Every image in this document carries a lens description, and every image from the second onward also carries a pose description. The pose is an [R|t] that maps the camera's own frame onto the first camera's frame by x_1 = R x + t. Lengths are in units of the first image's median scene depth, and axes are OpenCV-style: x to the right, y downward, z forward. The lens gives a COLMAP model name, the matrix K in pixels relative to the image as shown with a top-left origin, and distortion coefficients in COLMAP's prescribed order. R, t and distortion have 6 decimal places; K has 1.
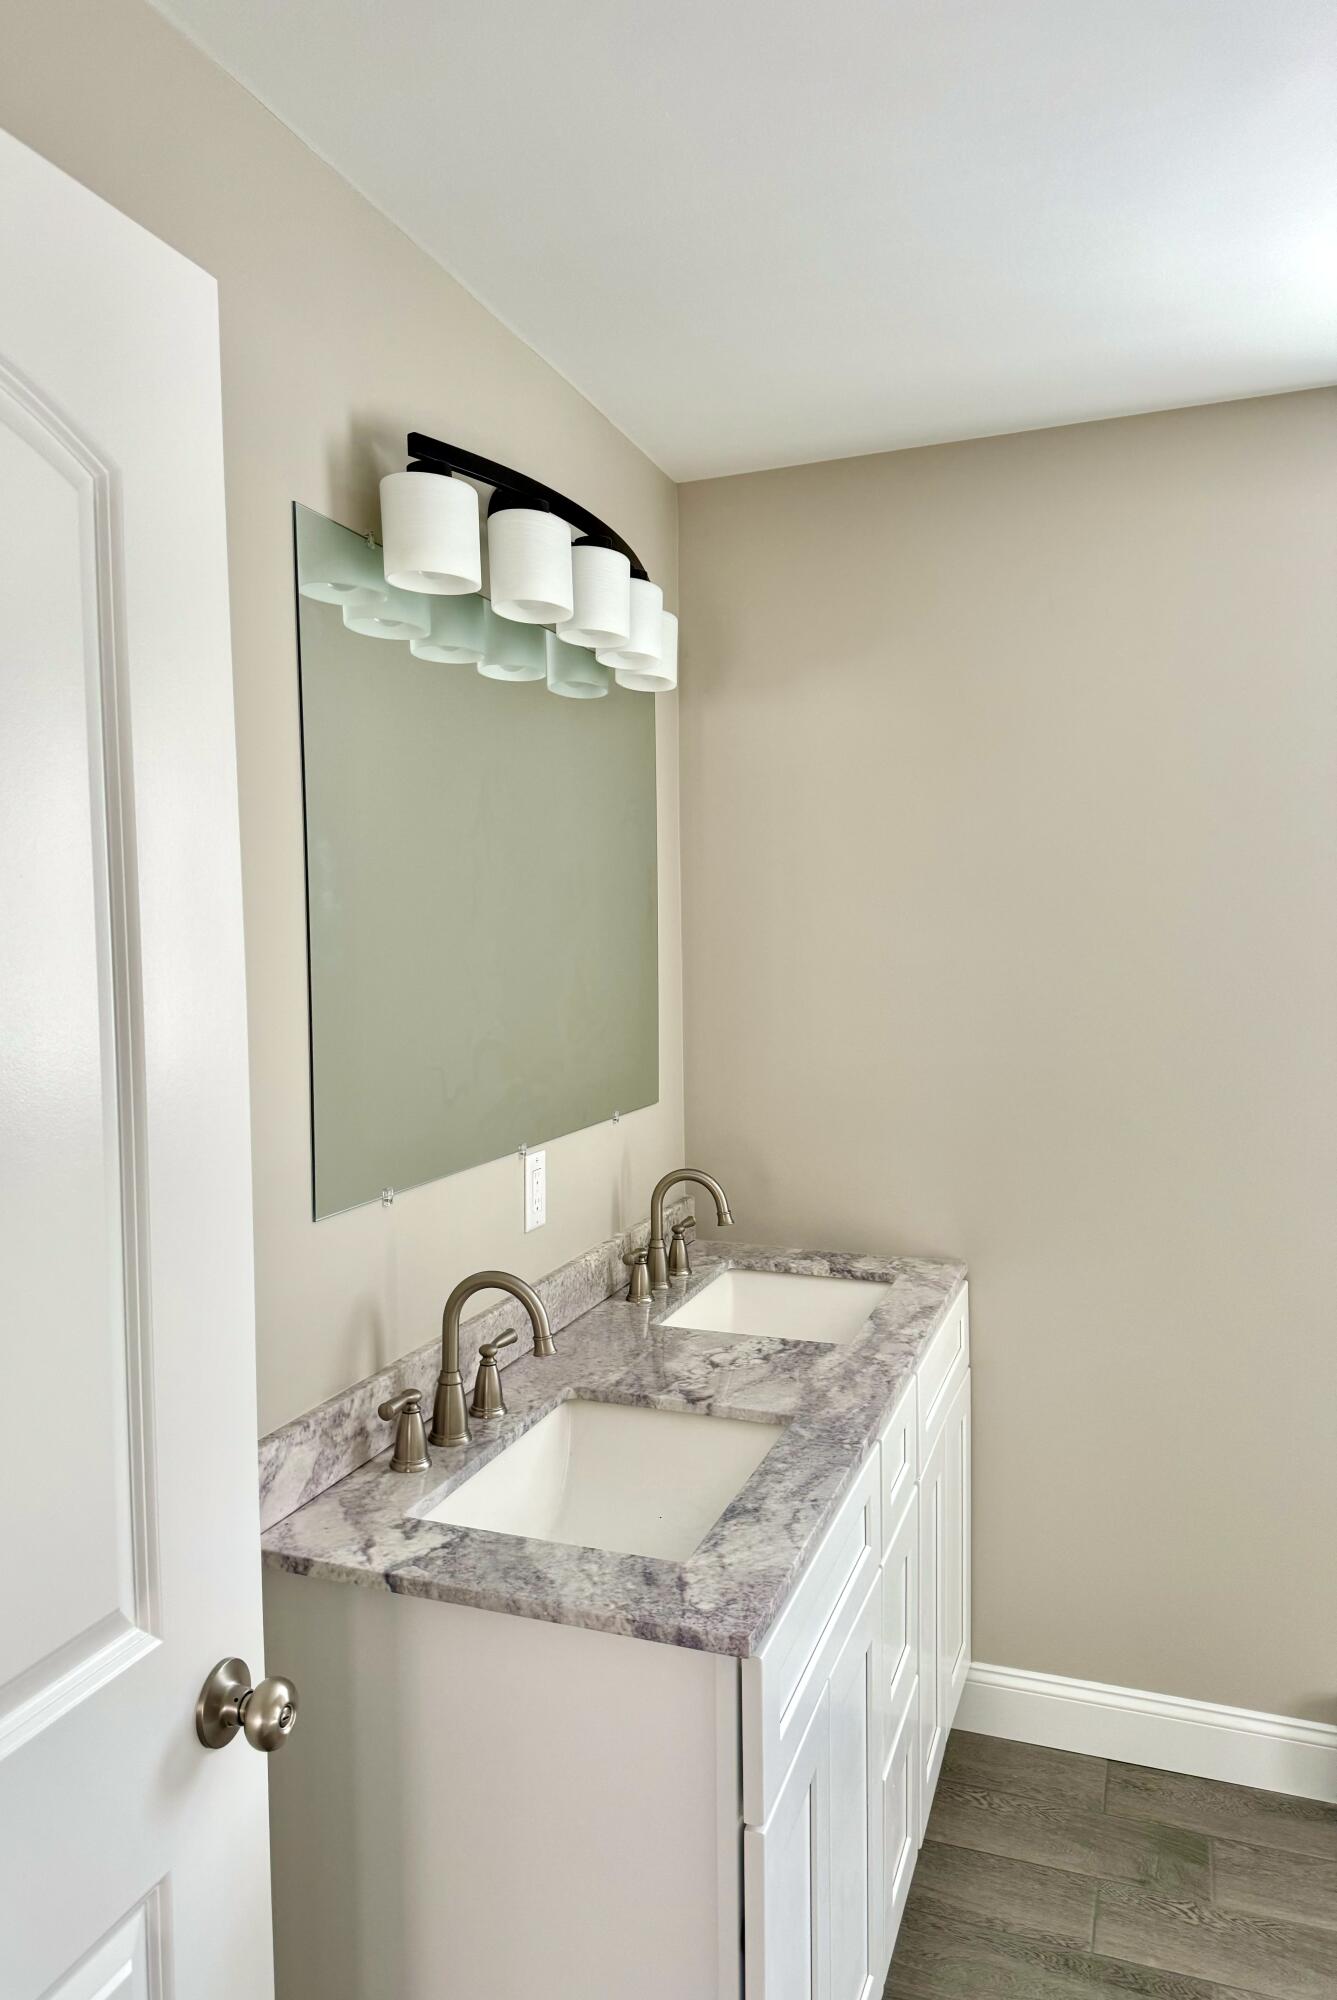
lens RADIAL K [[1368.6, 0, 652.3], [0, 1368.6, 990.2], [0, 0, 1]] dist [0.081236, 0.000413]
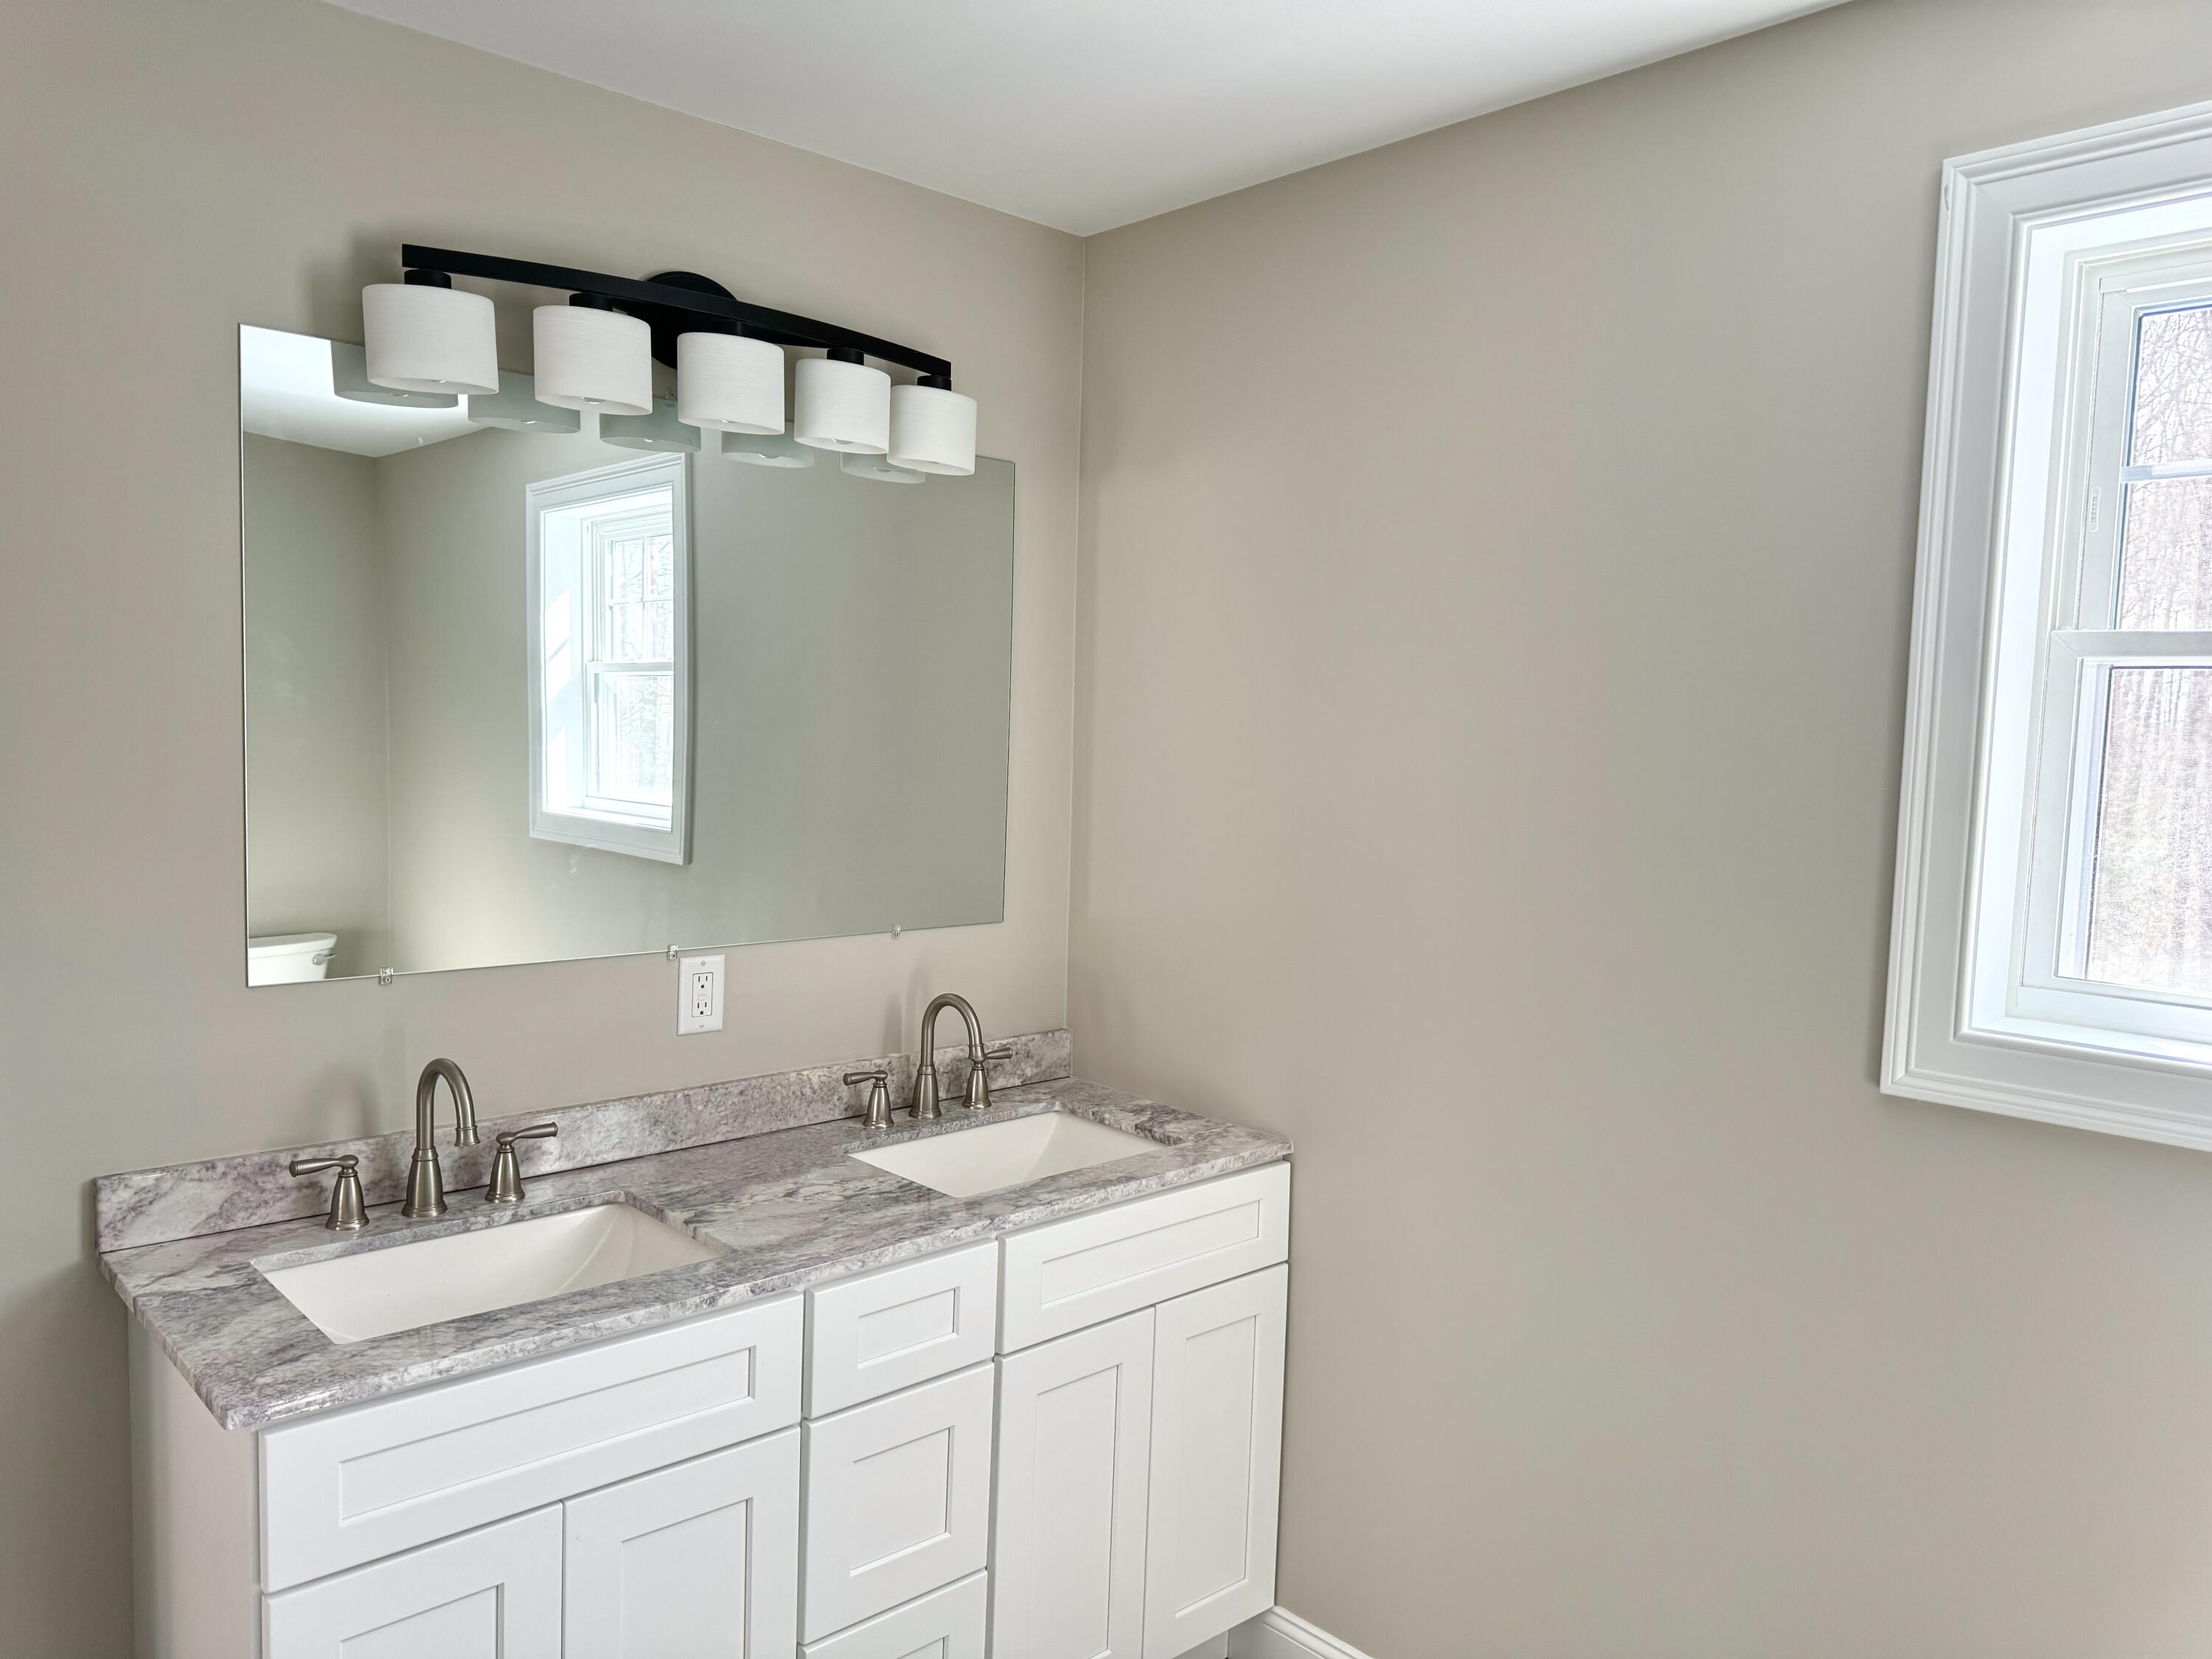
lens RADIAL K [[1553.0, 0, 1126.9], [0, 1553.0, 825.6], [0, 0, 1]] dist [0.043170, -0.038768]
pose [[0.895610, 0.057851, -0.441062, 0.753094], [-0.046753, 0.998258, 0.036000, -0.030322], [0.442376, -0.011621, 0.896754, 0.158962]]
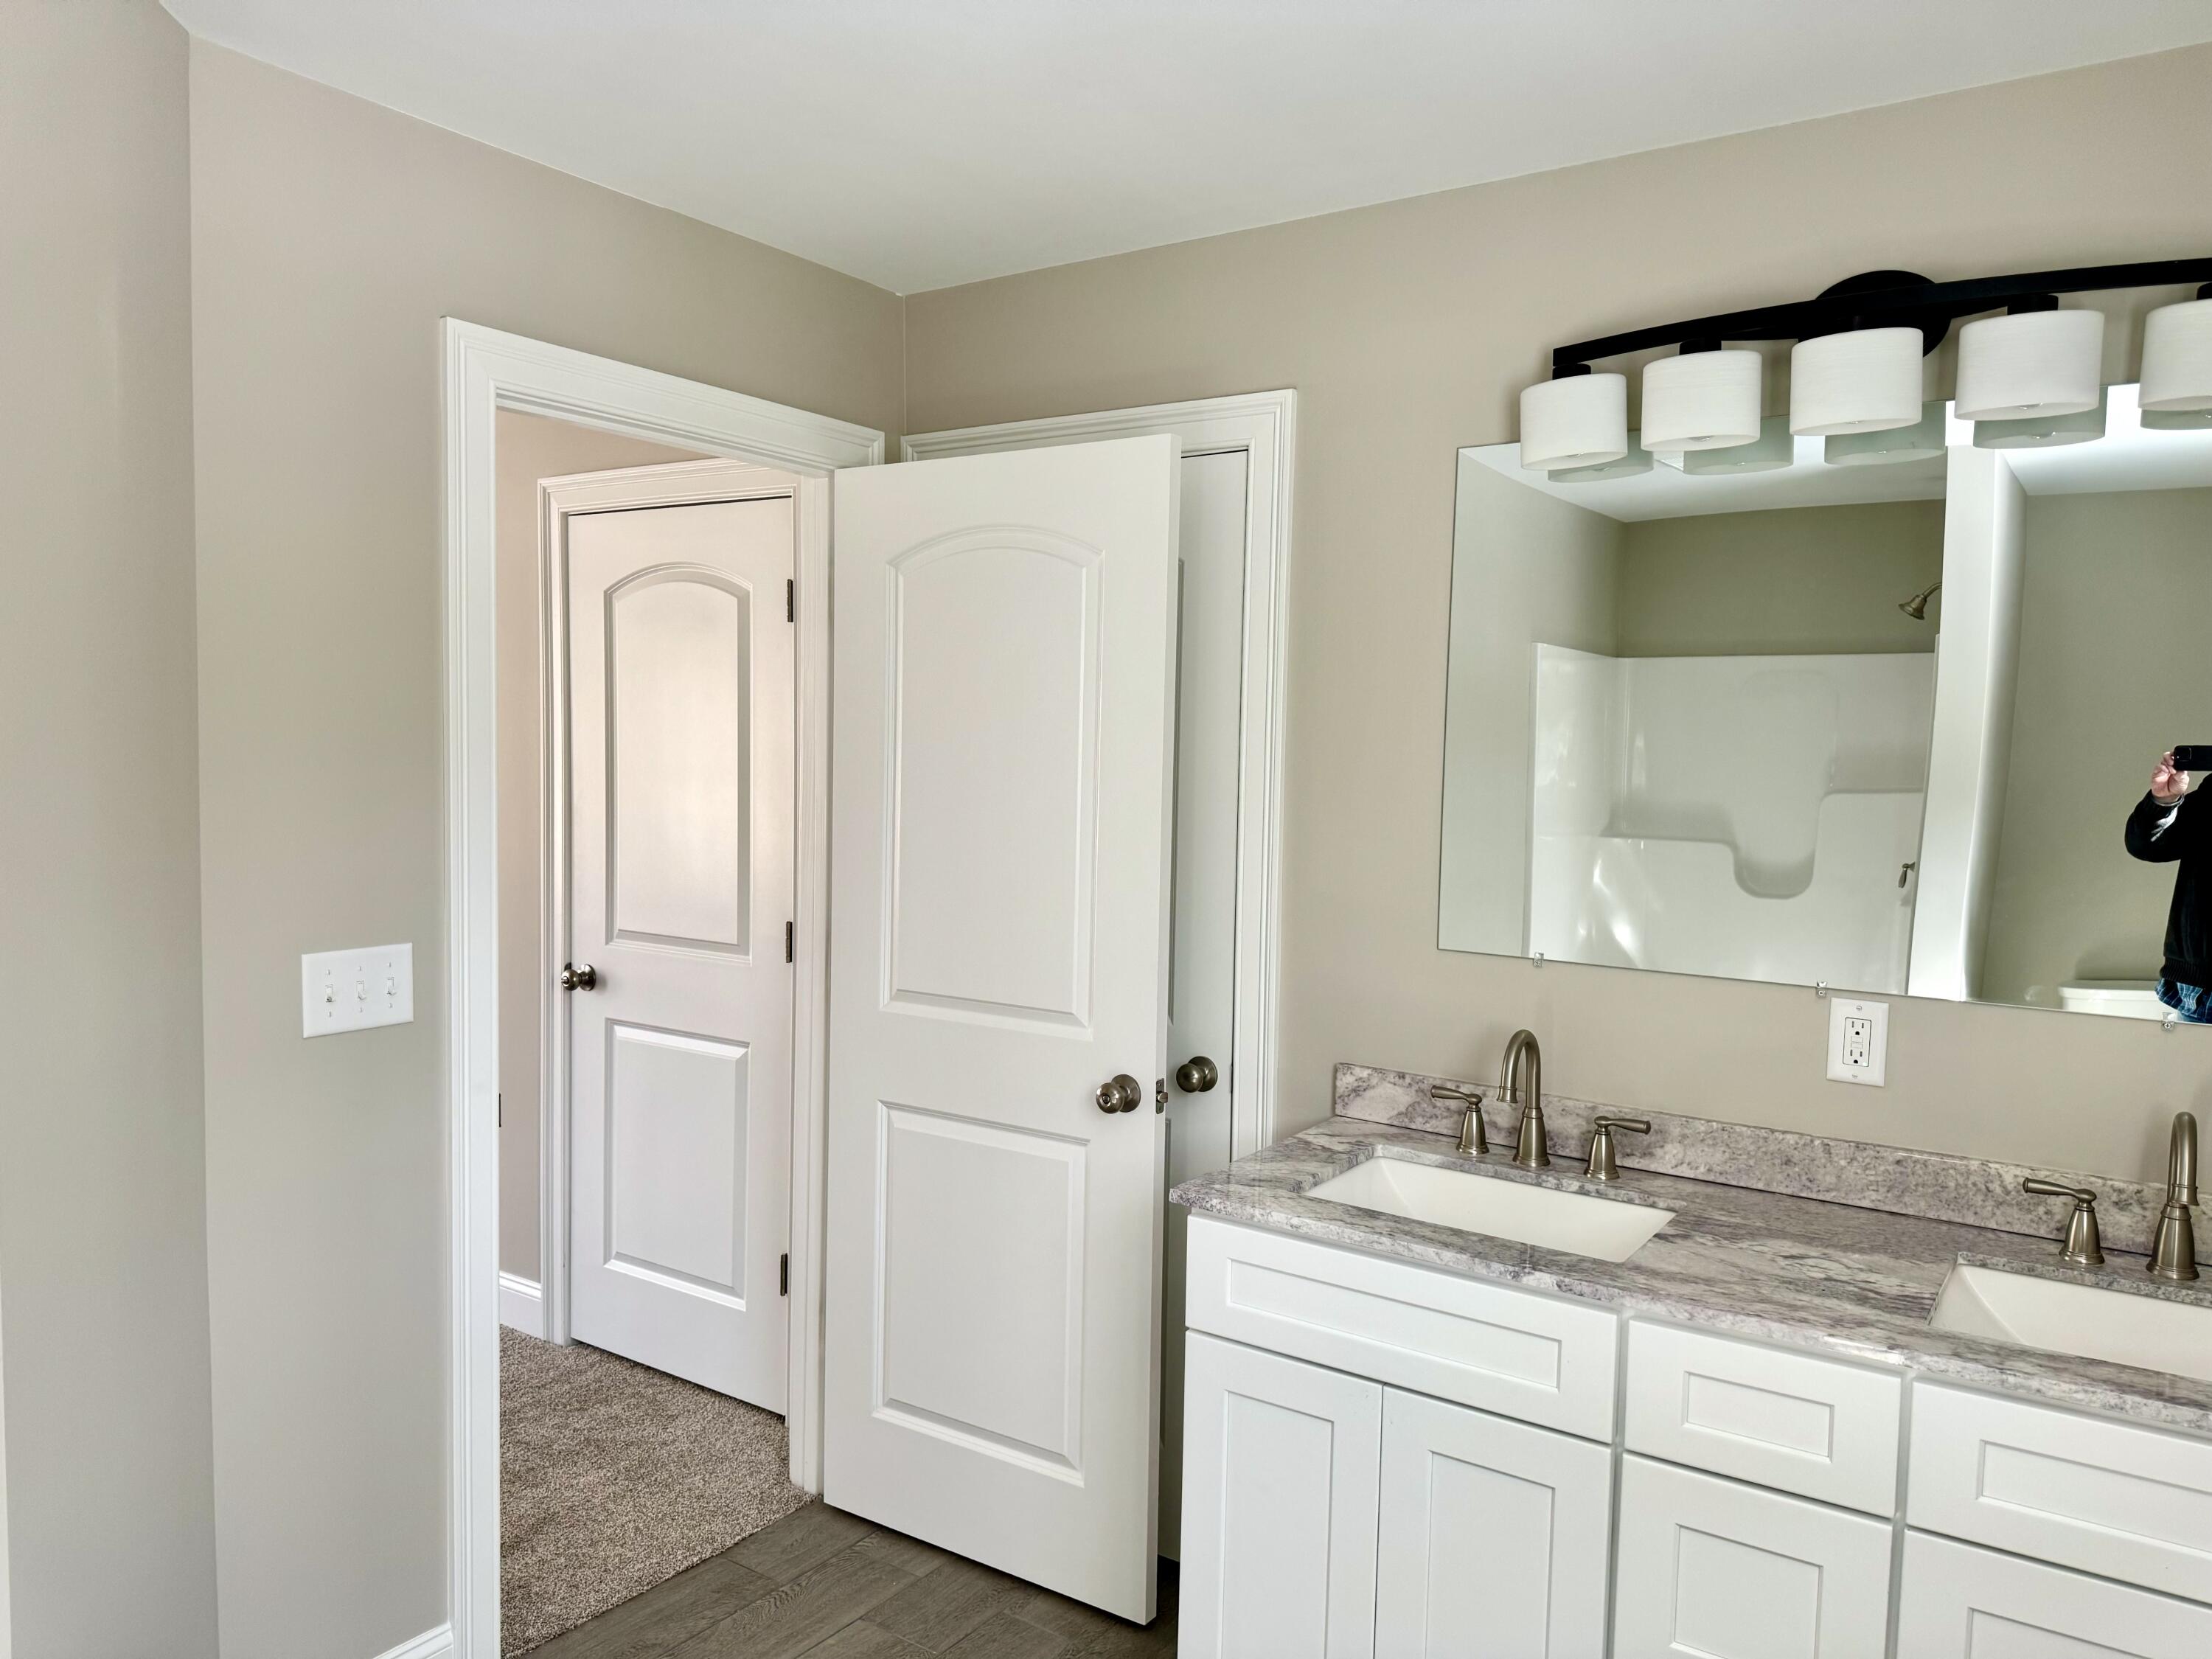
lens RADIAL K [[1553.0, 0, 1098.7], [0, 1553.0, 830.9], [0, 0, 1]] dist [0.043170, -0.038768]
pose [[-0.242337, 0.052286, -0.968782, 1.155102], [-0.055226, 0.996184, 0.067580, -0.037451], [0.968619, 0.069879, -0.238525, 0.847345]]
